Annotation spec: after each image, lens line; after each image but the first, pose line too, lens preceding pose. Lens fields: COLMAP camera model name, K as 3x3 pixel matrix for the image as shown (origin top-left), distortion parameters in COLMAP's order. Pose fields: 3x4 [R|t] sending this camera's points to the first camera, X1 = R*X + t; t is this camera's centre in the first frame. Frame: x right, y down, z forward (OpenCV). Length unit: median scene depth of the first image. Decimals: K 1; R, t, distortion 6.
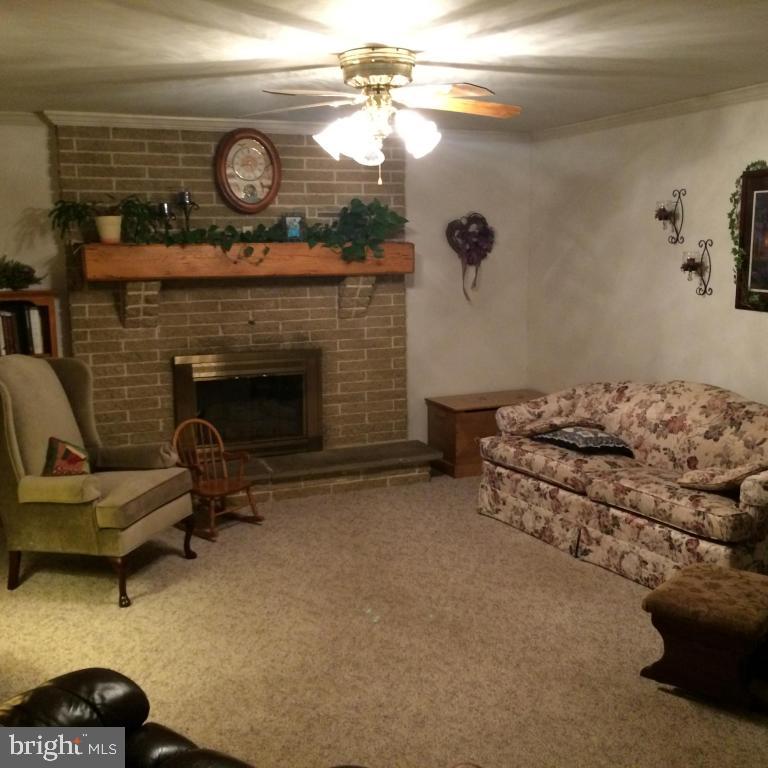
lens RADIAL K [[875.6, 0, 385.2], [0, 875.6, 383.8], [0, 0, 1]] dist [0.050170, 0.000000]
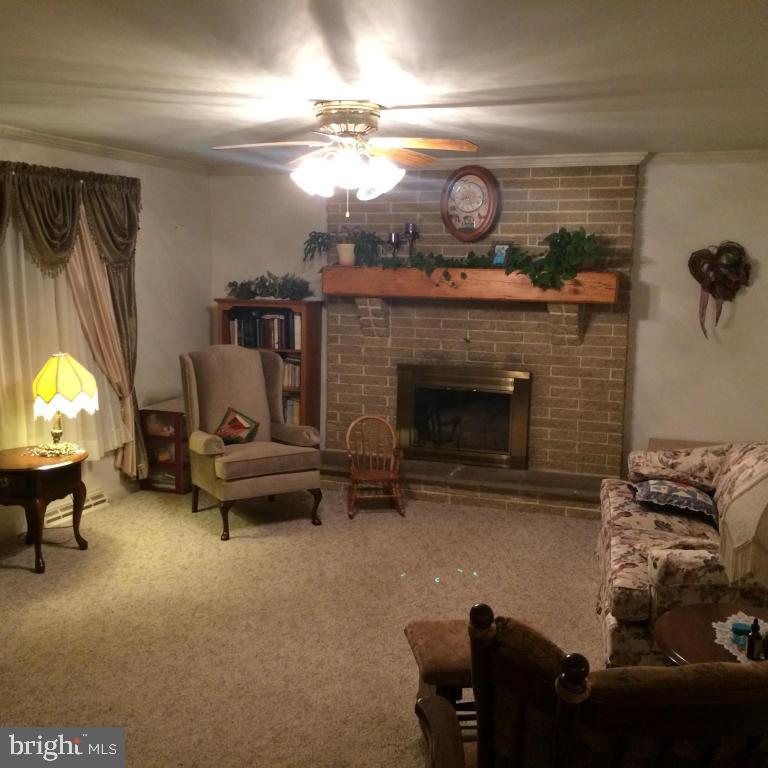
lens RADIAL K [[875.6, 0, 386.1], [0, 875.6, 384.9], [0, 0, 1]] dist [0.050170, 0.000000]
pose [[0.743658, 0.113803, -0.658803, 0.514490], [-0.132945, 0.990899, 0.021102, -0.025408], [0.655209, 0.071892, 0.752019, 0.116353]]
